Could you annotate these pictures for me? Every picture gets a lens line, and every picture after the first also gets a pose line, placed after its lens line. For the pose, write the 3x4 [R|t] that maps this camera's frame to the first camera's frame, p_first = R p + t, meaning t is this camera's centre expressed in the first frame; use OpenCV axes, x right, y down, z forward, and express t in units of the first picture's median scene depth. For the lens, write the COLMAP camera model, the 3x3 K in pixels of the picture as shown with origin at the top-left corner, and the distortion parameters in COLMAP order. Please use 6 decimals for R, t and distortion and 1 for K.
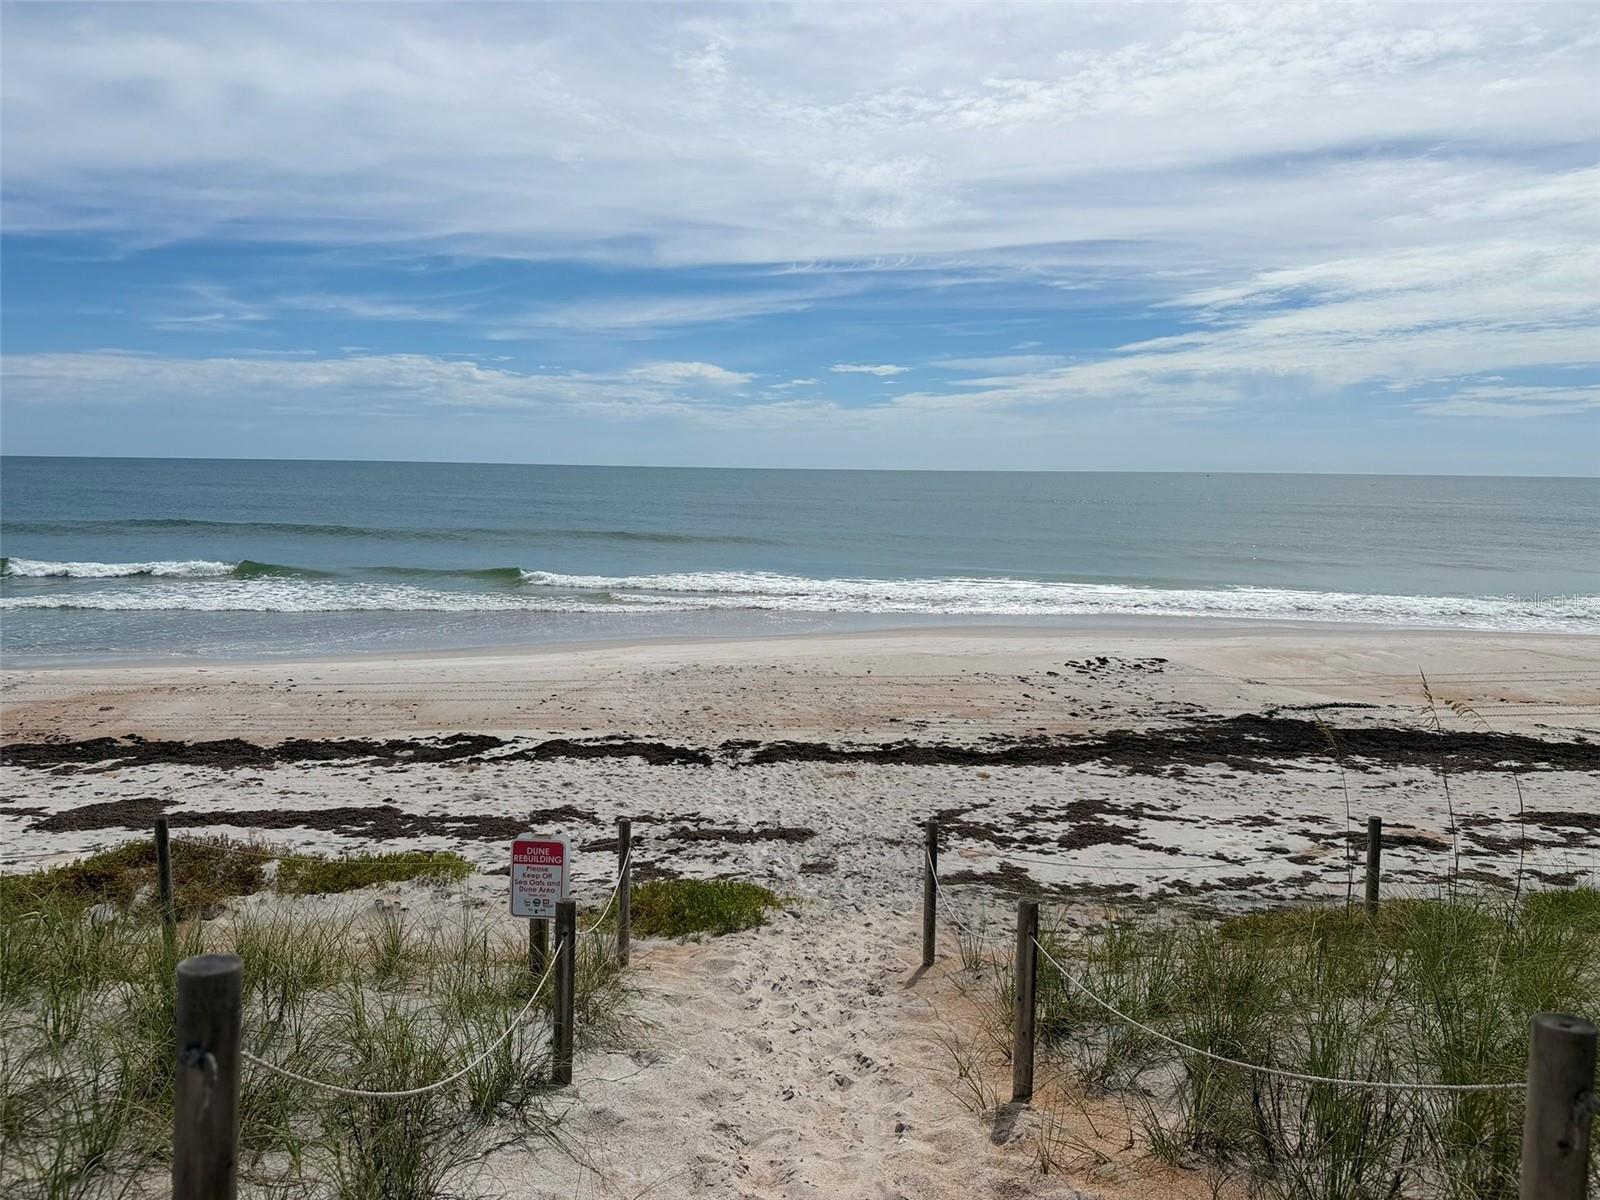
lens RADIAL K [[1102.7, 0, 800.0], [0, 1102.7, 600.0], [0, 0, 1]] dist [0.113640, -0.123025]
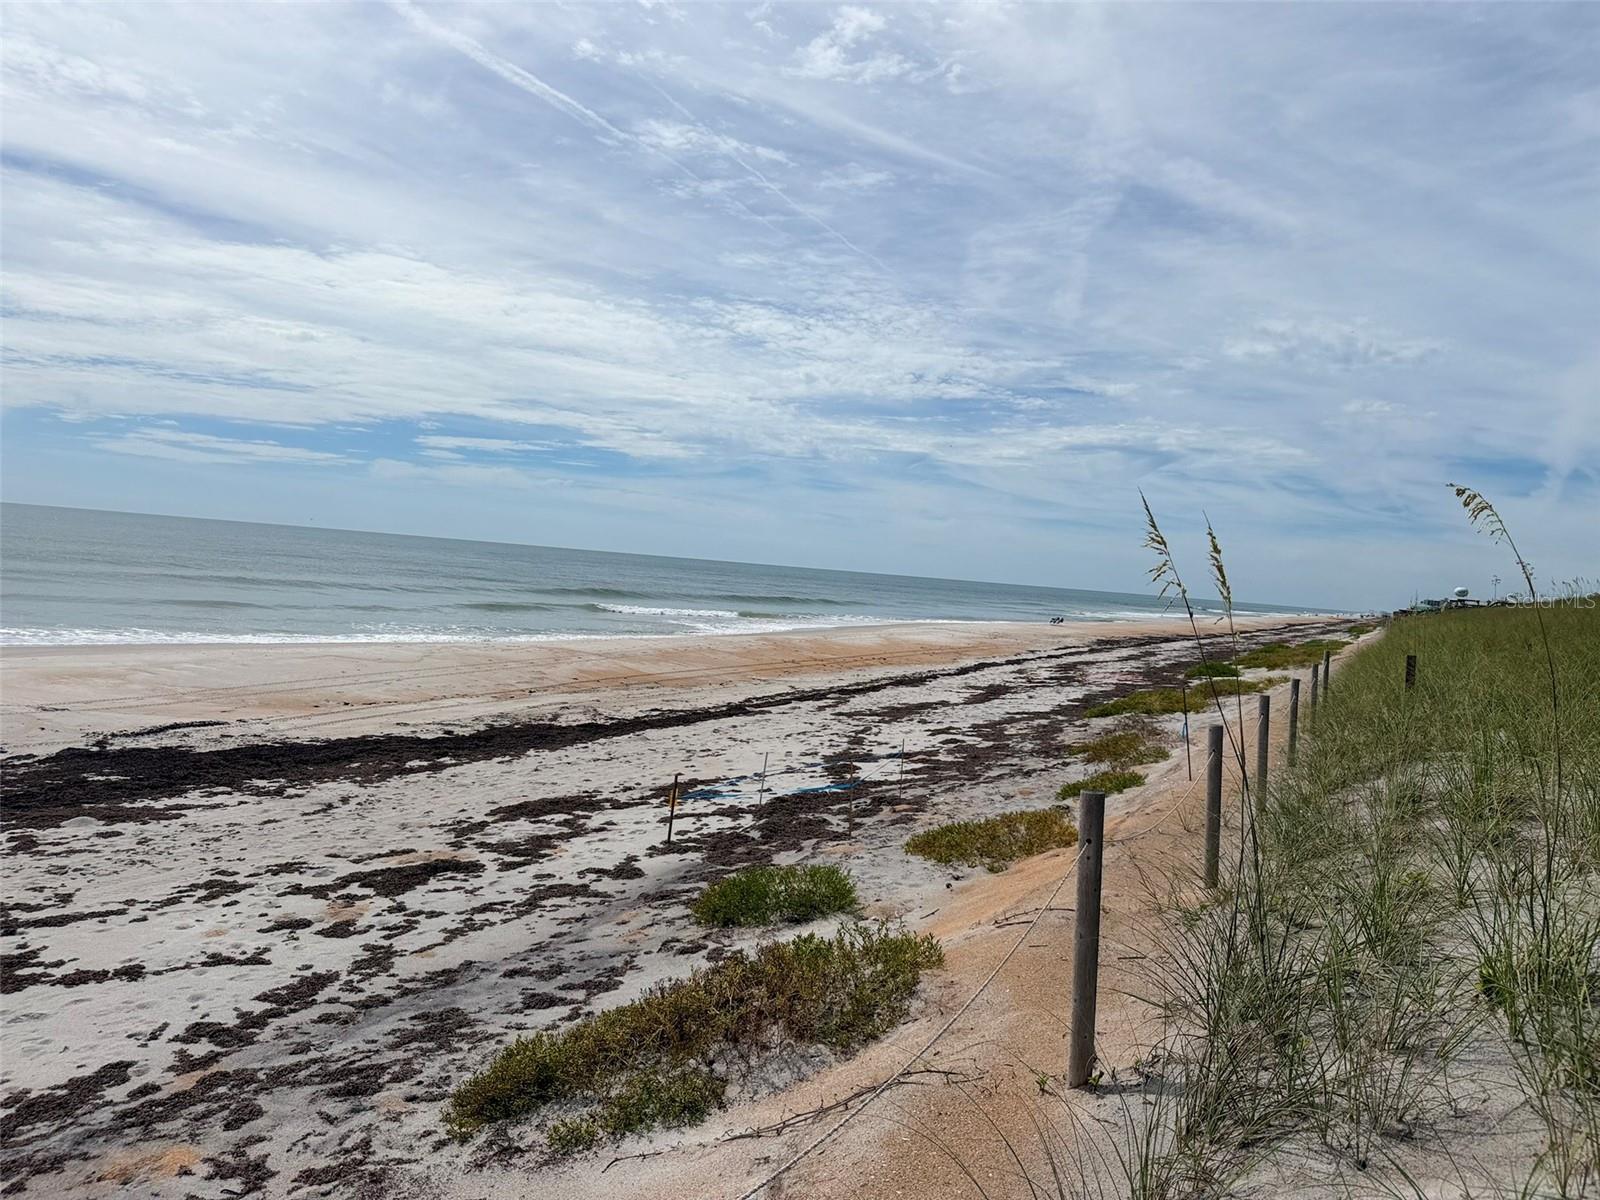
lens RADIAL K [[1129.9, 0, 809.2], [0, 1129.9, 602.6], [0, 0, 1]] dist [0.005402, -0.027492]
pose [[0.484211, 0.001084, 0.874951, 0.008560], [0.027549, 0.999485, -0.016484, 0.053779], [-0.874517, 0.032086, 0.483932, 0.386990]]
